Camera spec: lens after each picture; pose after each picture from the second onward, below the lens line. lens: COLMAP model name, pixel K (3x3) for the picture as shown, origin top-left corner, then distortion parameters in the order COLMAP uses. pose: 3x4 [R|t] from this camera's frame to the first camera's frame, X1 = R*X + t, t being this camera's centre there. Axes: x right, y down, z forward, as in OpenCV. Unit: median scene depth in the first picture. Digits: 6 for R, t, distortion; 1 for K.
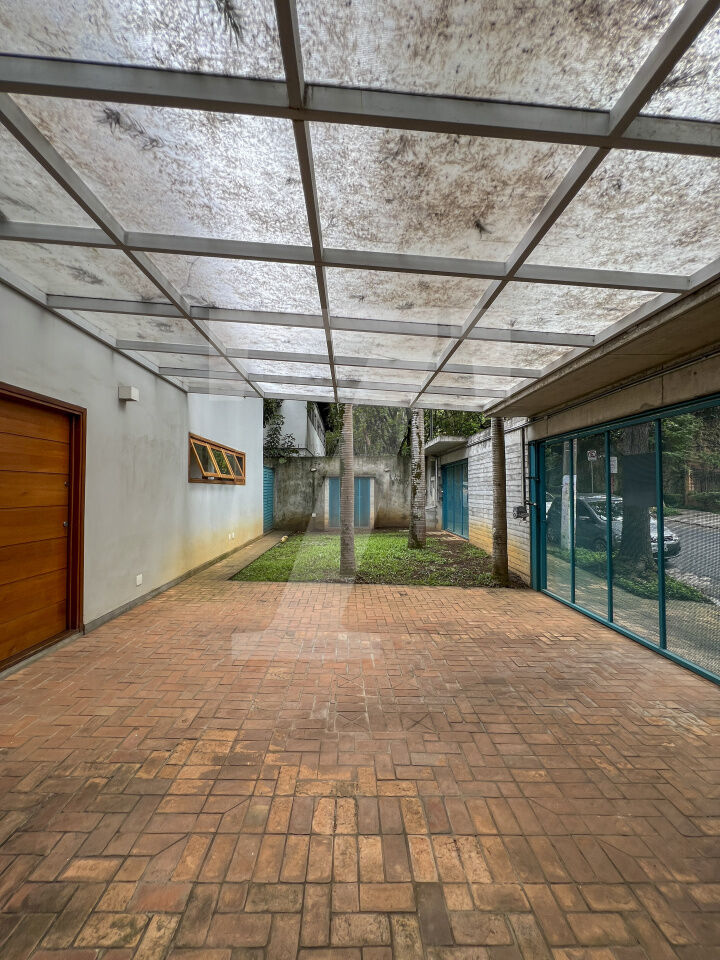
lens RADIAL K [[380.2, 0, 364.9], [0, 380.2, 477.5], [0, 0, 1]] dist [-0.005085, 0.001294]
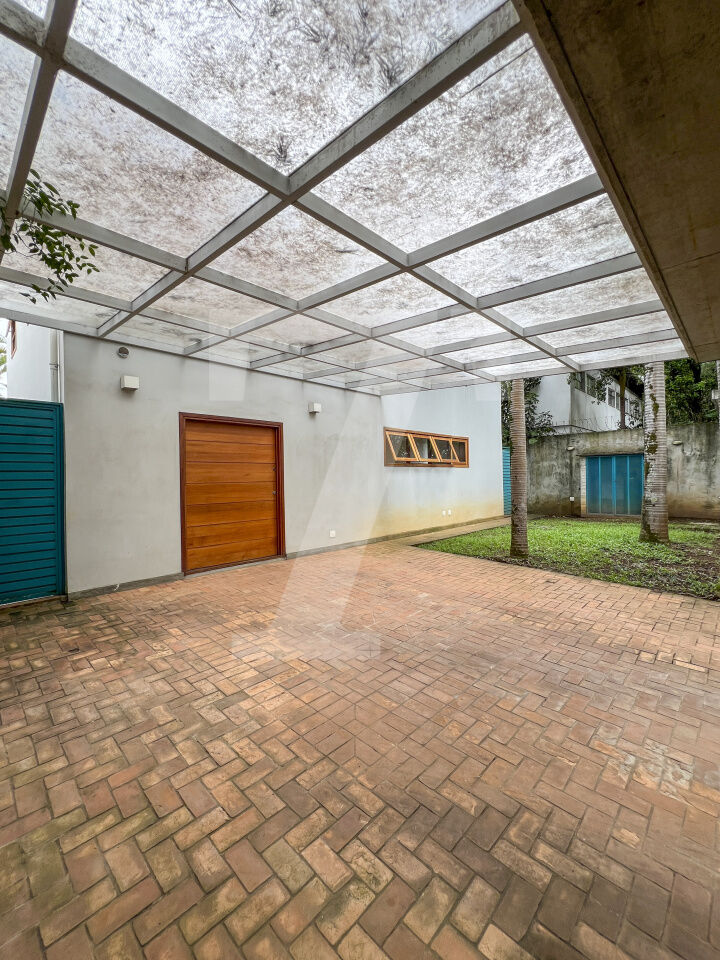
lens RADIAL K [[380.2, 0, 364.9], [0, 380.2, 477.5], [0, 0, 1]] dist [-0.005085, 0.001294]
pose [[0.712444, -0.007796, -0.701686, 0.682444], [0.037677, 0.998921, 0.027156, 0.023647], [0.700717, -0.045784, 0.711969, 0.074489]]
